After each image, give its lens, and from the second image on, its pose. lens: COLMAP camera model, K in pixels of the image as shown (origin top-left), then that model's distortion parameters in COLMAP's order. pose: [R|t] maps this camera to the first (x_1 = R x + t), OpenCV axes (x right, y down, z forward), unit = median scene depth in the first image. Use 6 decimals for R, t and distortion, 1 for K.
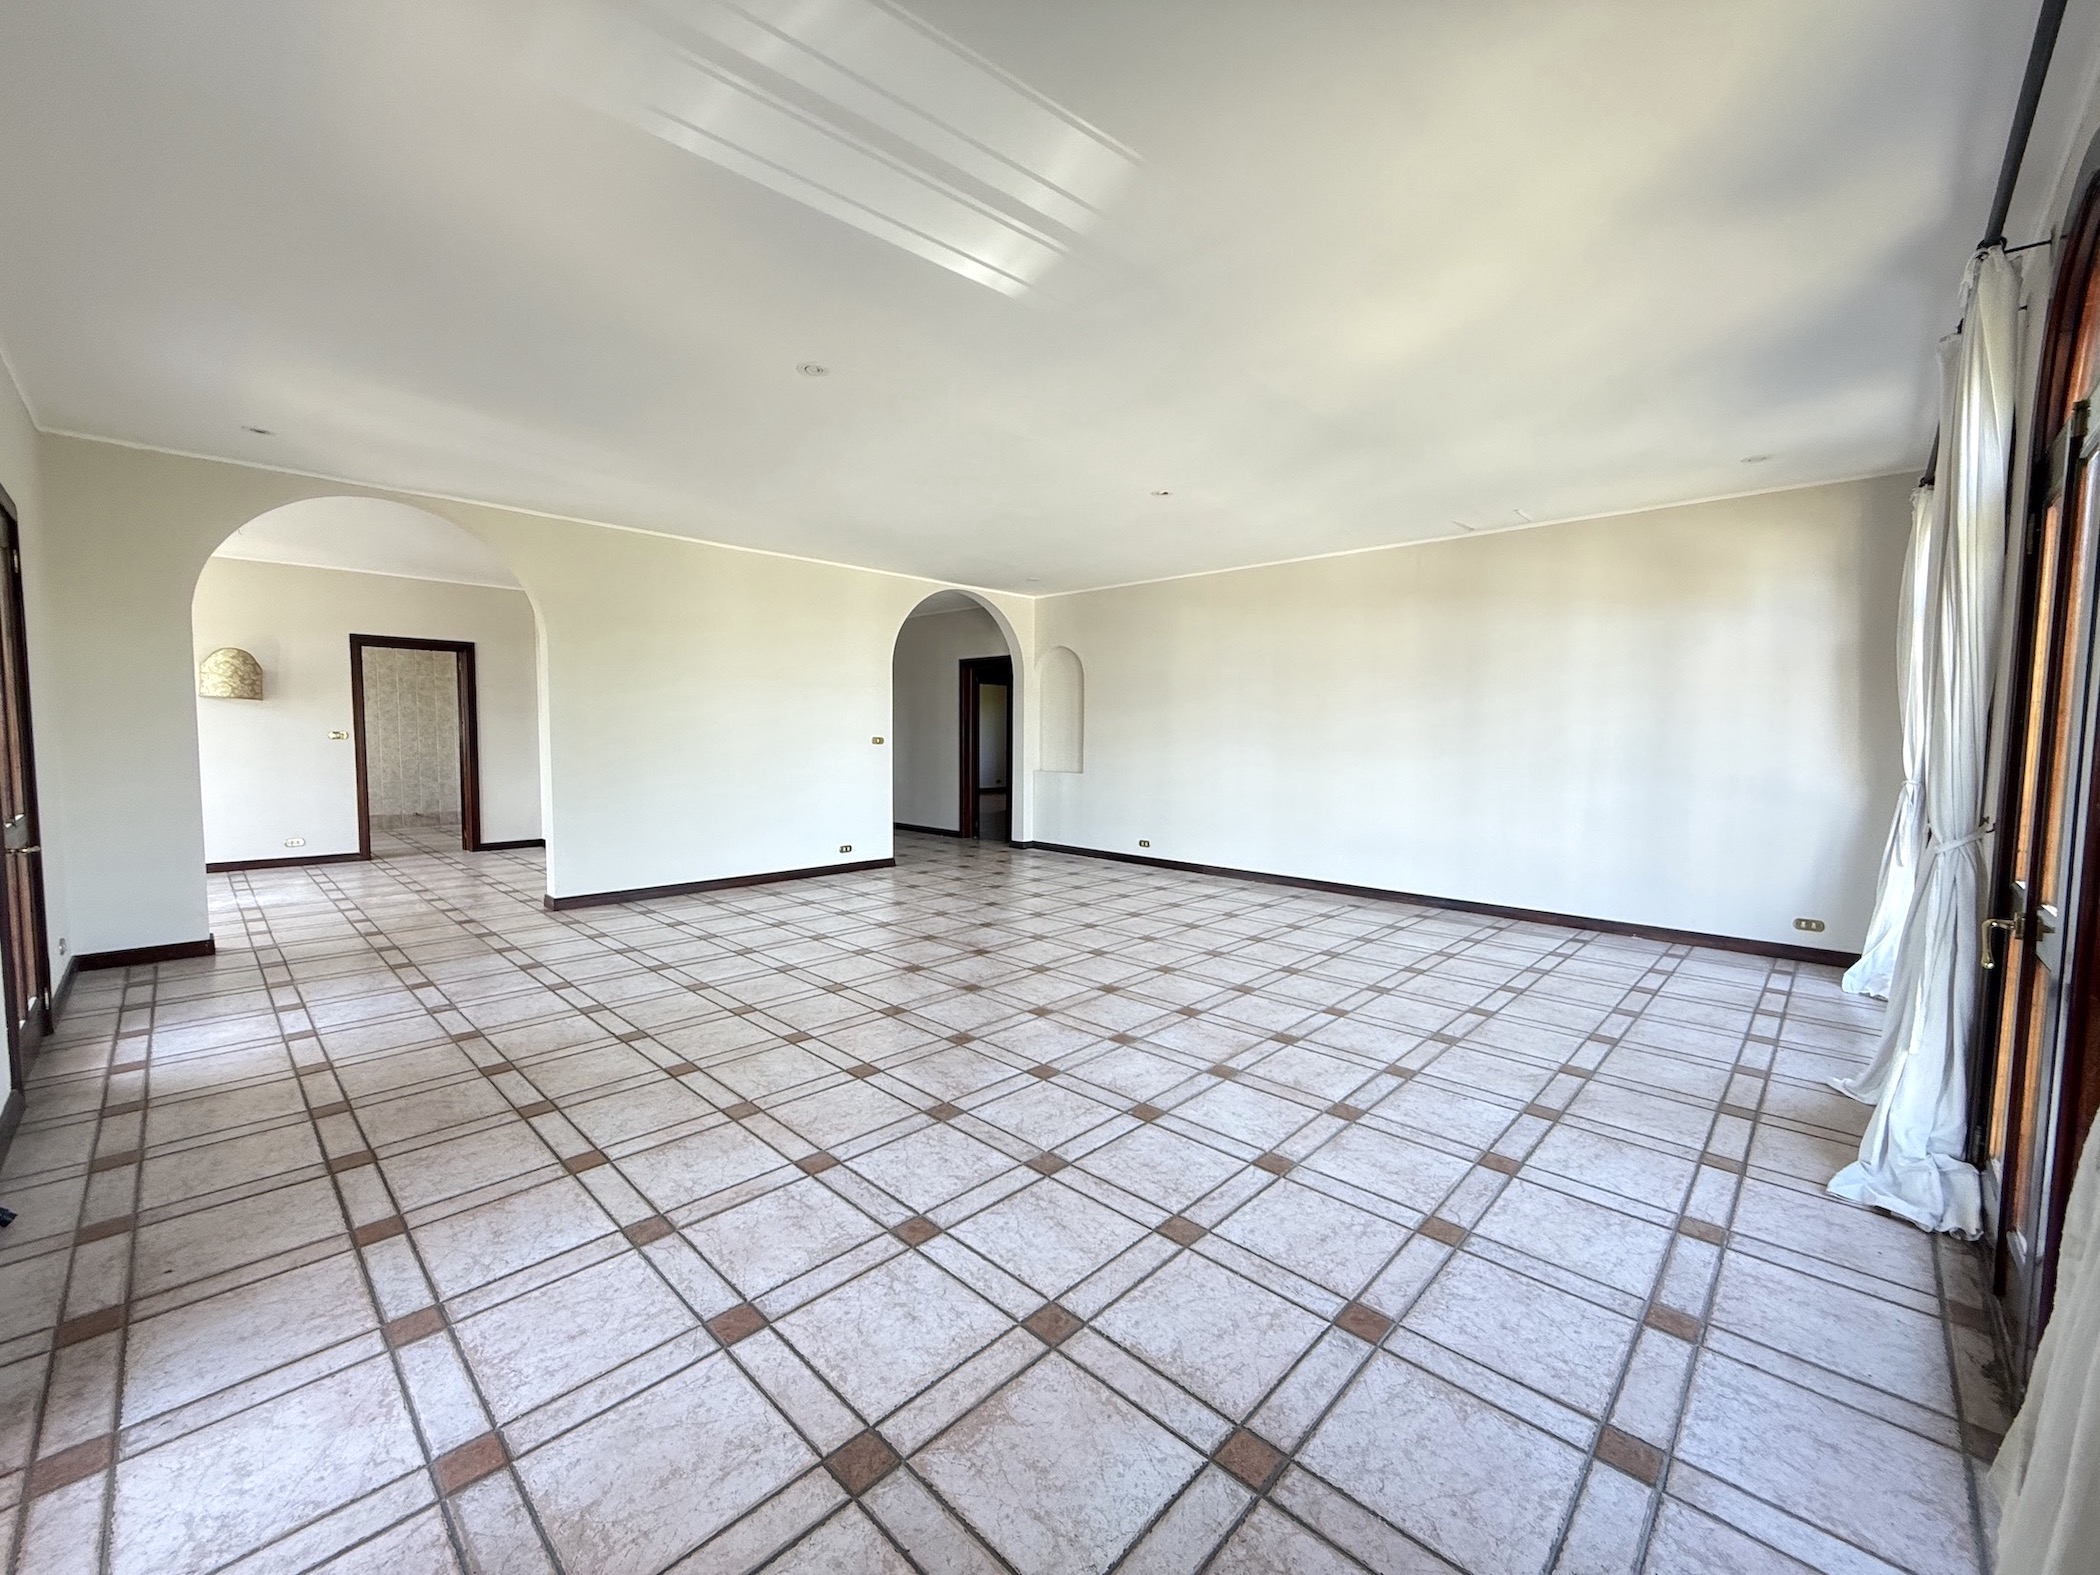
lens RADIAL K [[838.0, 0, 1045.3], [0, 838.0, 789.0], [0, 0, 1]] dist [-0.001403, 0.000655]
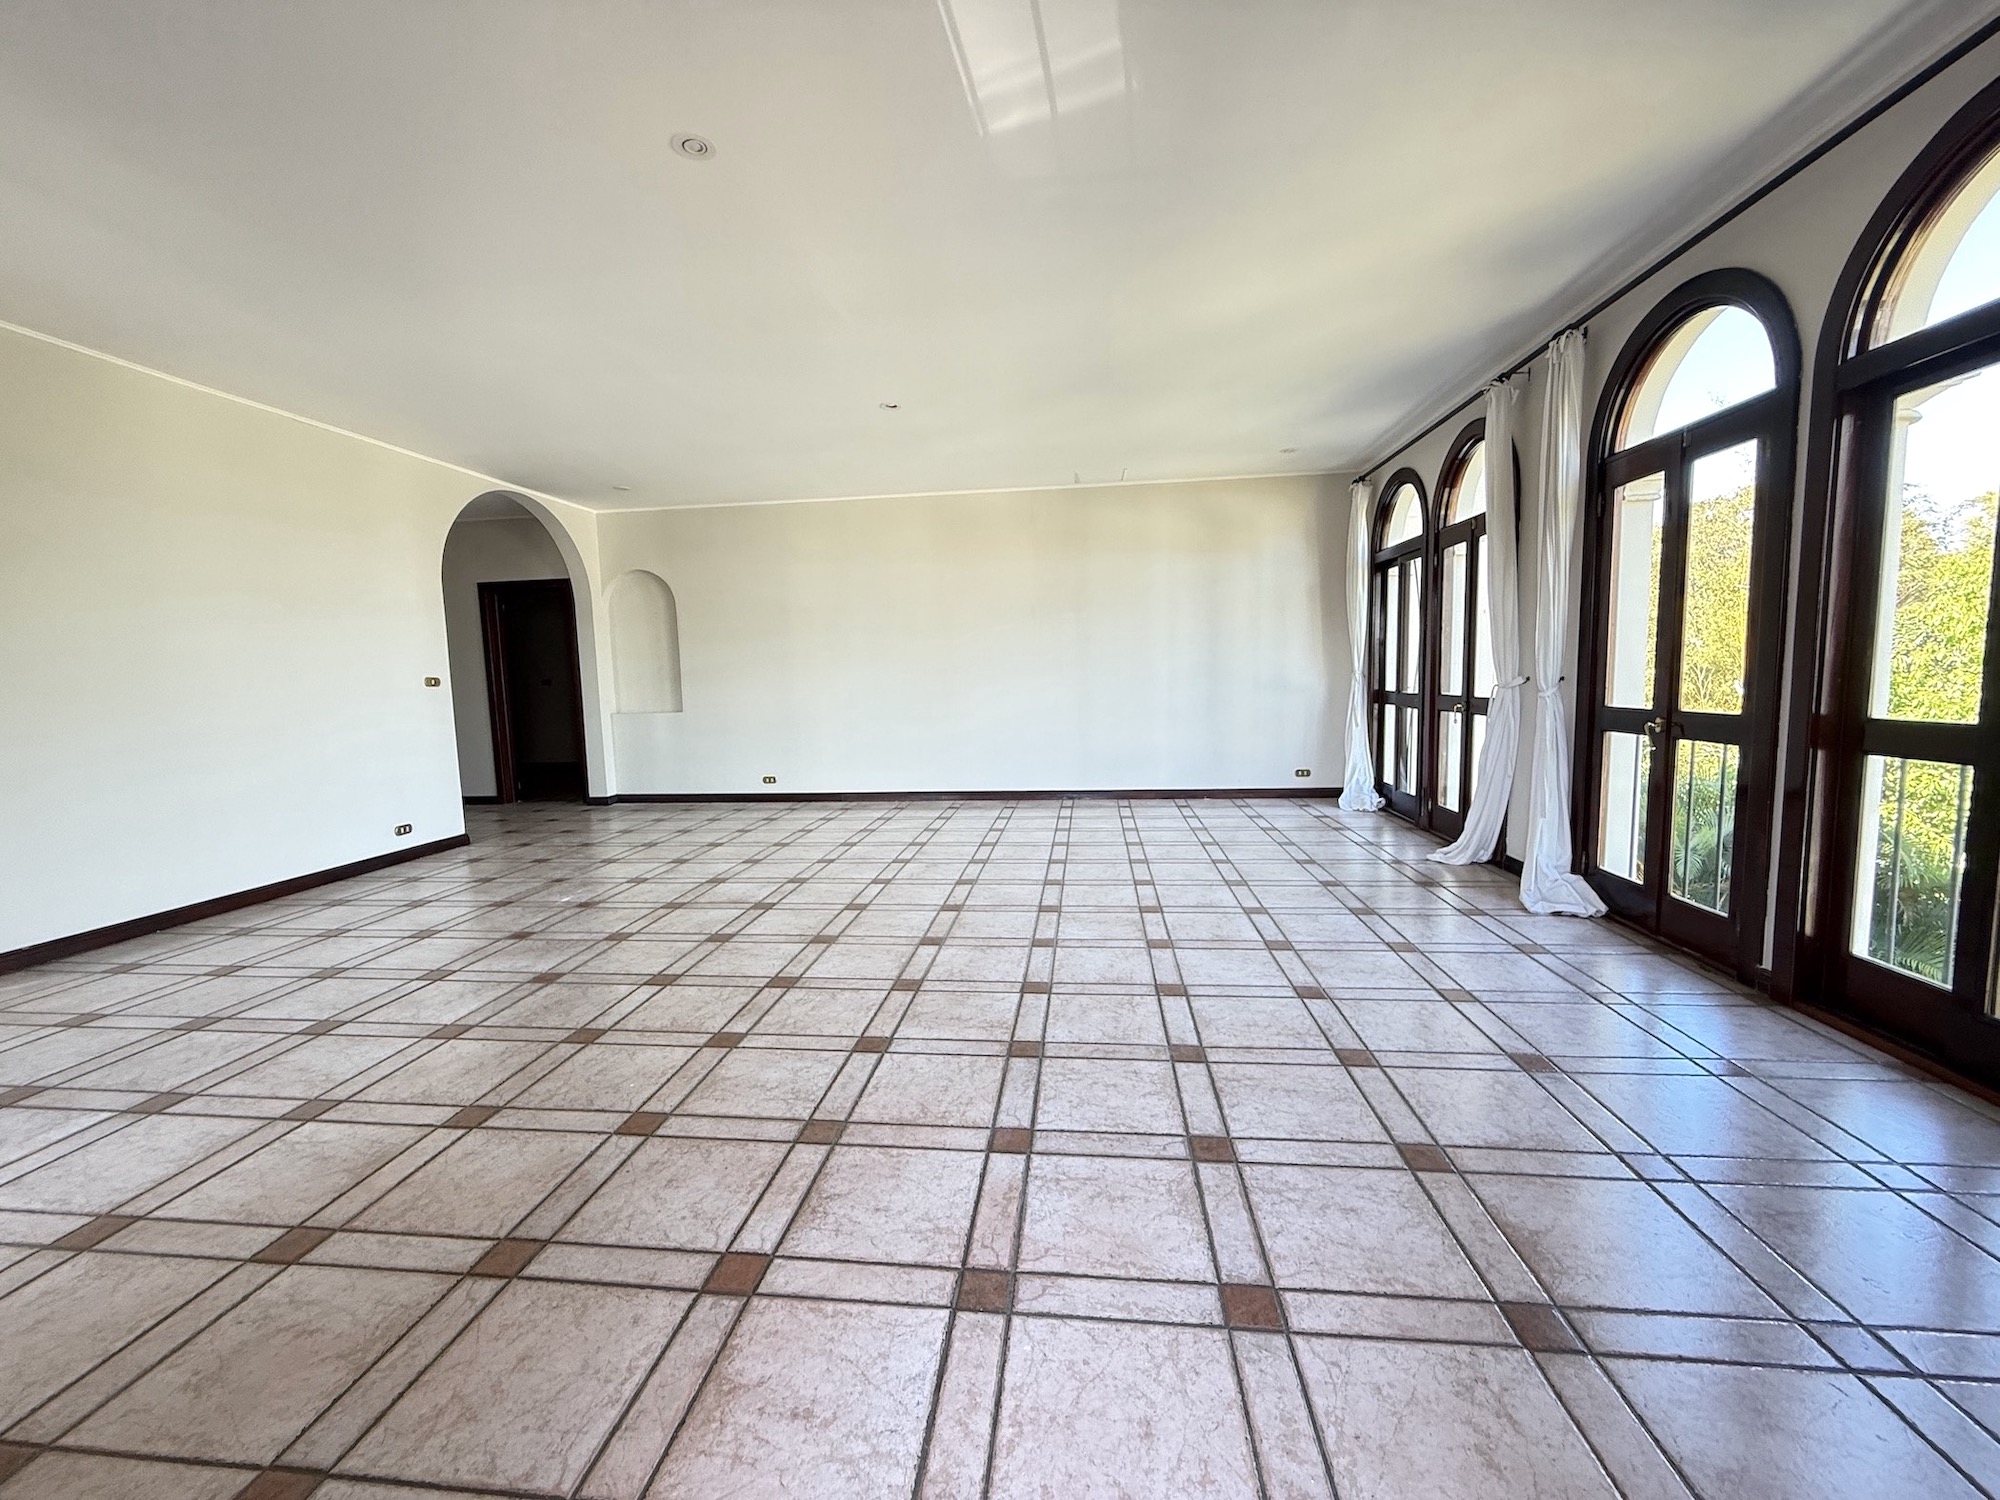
lens RADIAL K [[798.1, 0, 995.5], [0, 798.1, 751.5], [0, 0, 1]] dist [-0.001403, 0.000655]
pose [[0.795164, -0.090313, 0.599632, -0.402947], [0.075887, 0.995894, 0.049362, 0.013293], [-0.601628, 0.006253, 0.798752, 0.210745]]
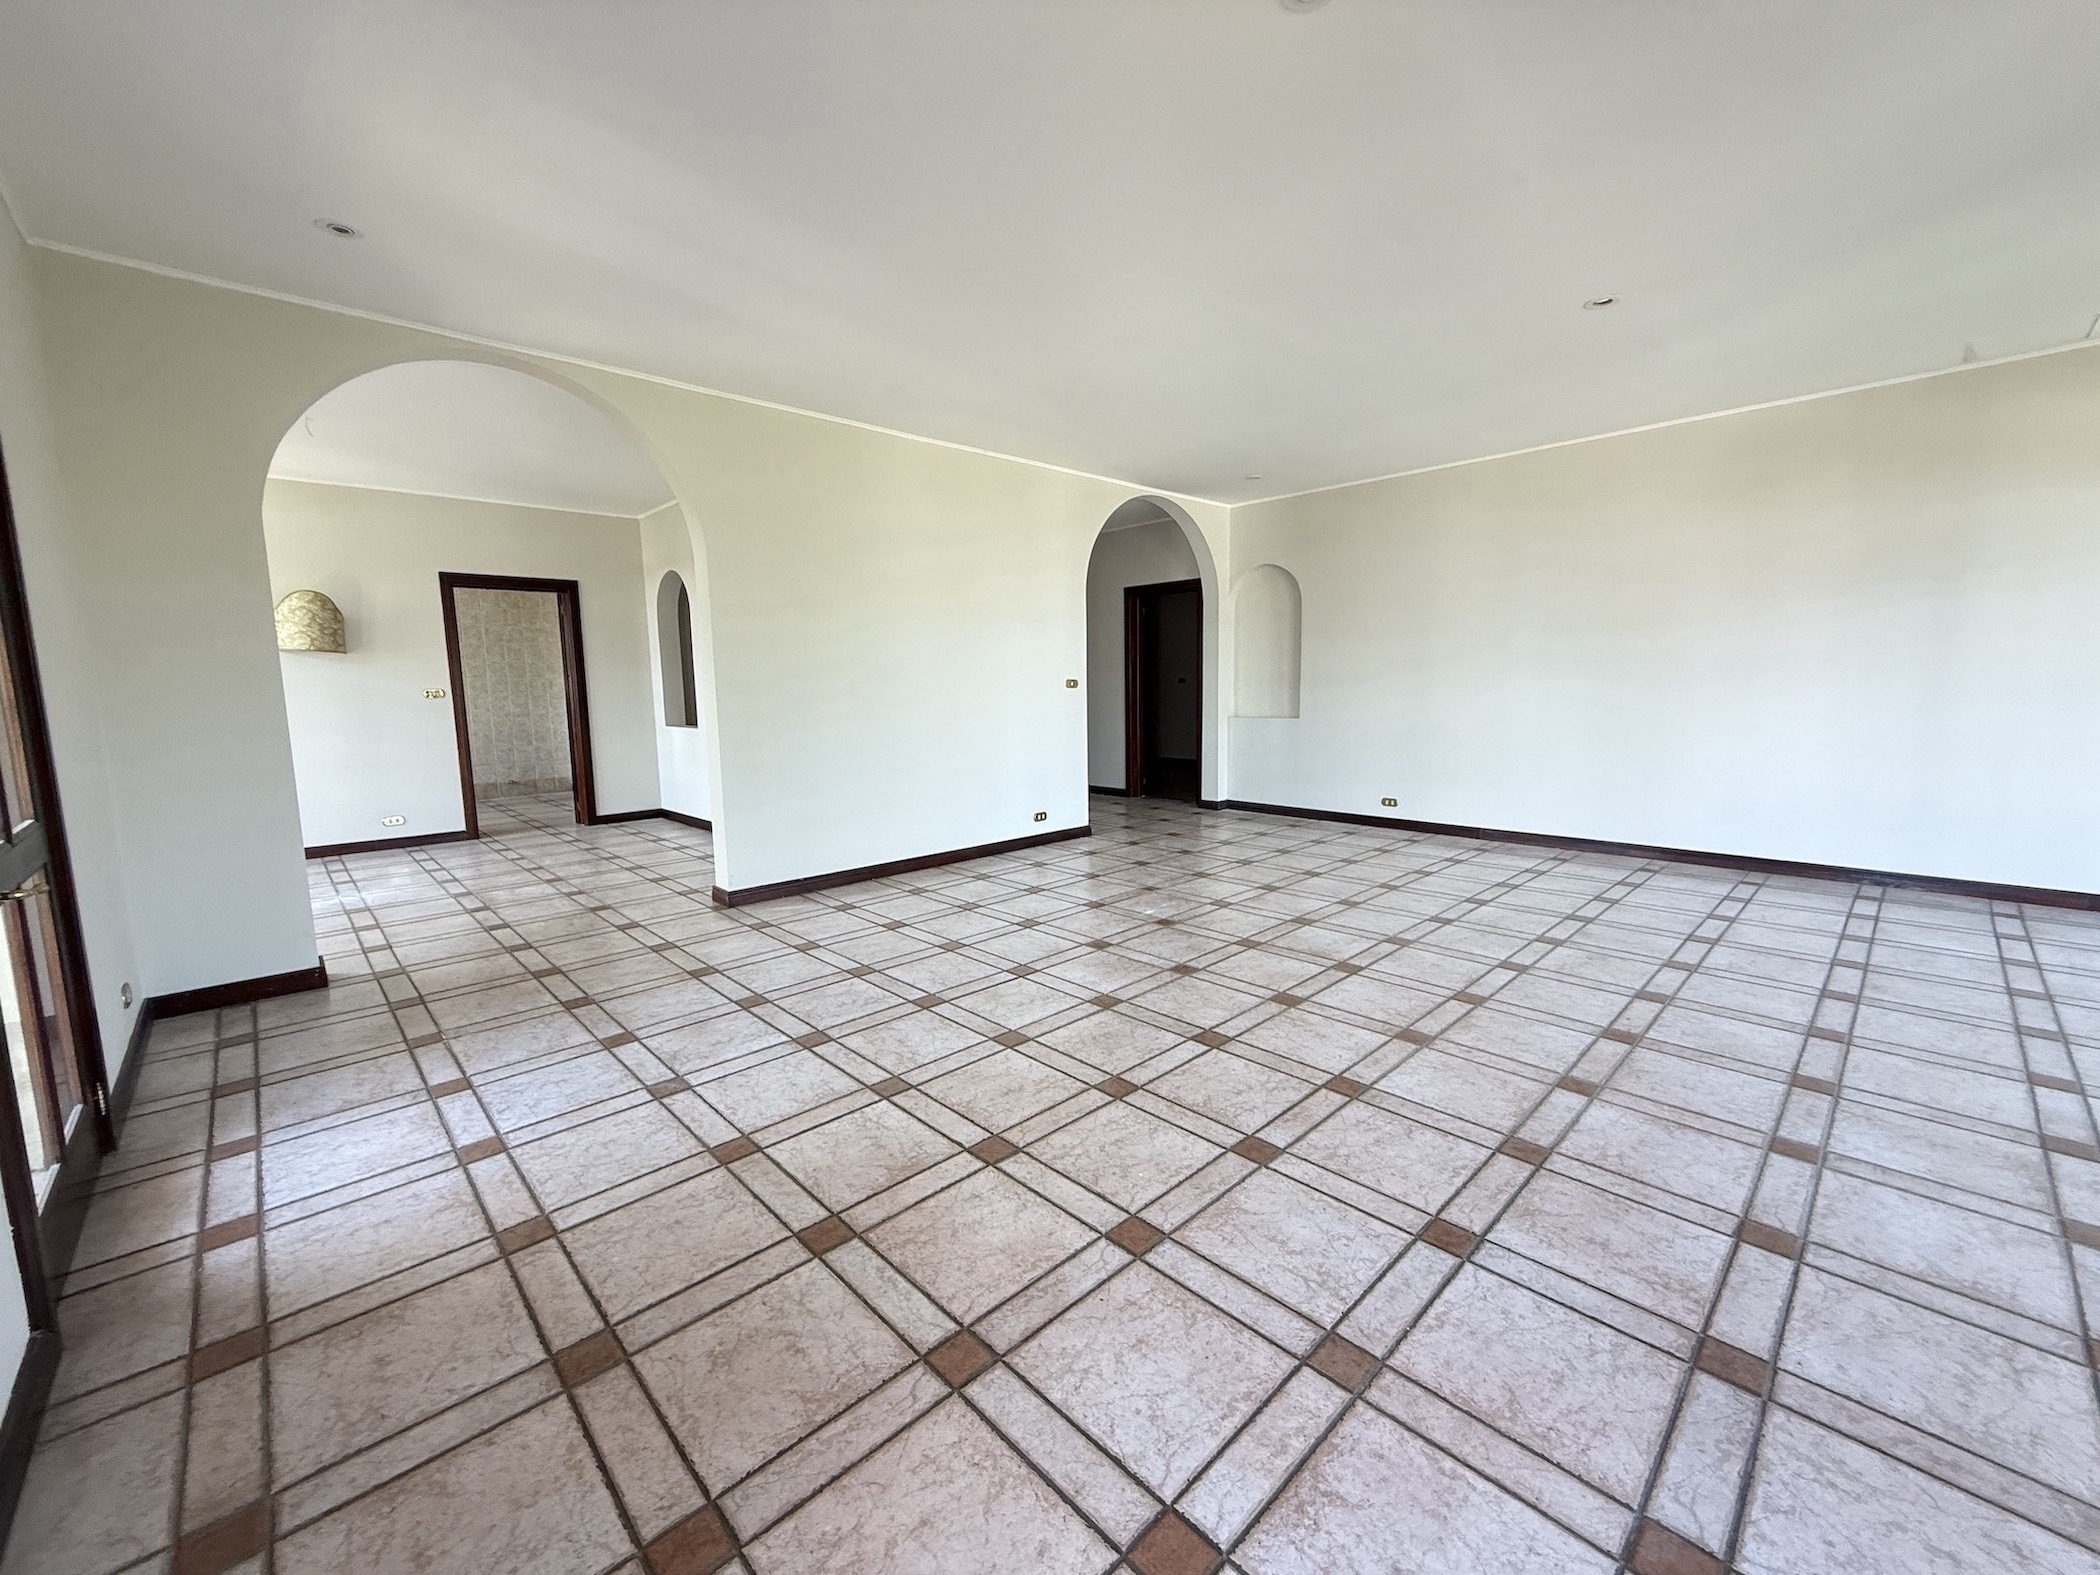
lens RADIAL K [[838.0, 0, 1045.3], [0, 838.0, 789.0], [0, 0, 1]] dist [-0.001403, 0.000655]
pose [[0.998716, -0.019909, -0.046574, -0.328323], [0.022696, 0.997934, 0.060107, -0.008260], [0.045281, -0.061087, 0.997105, 0.308032]]
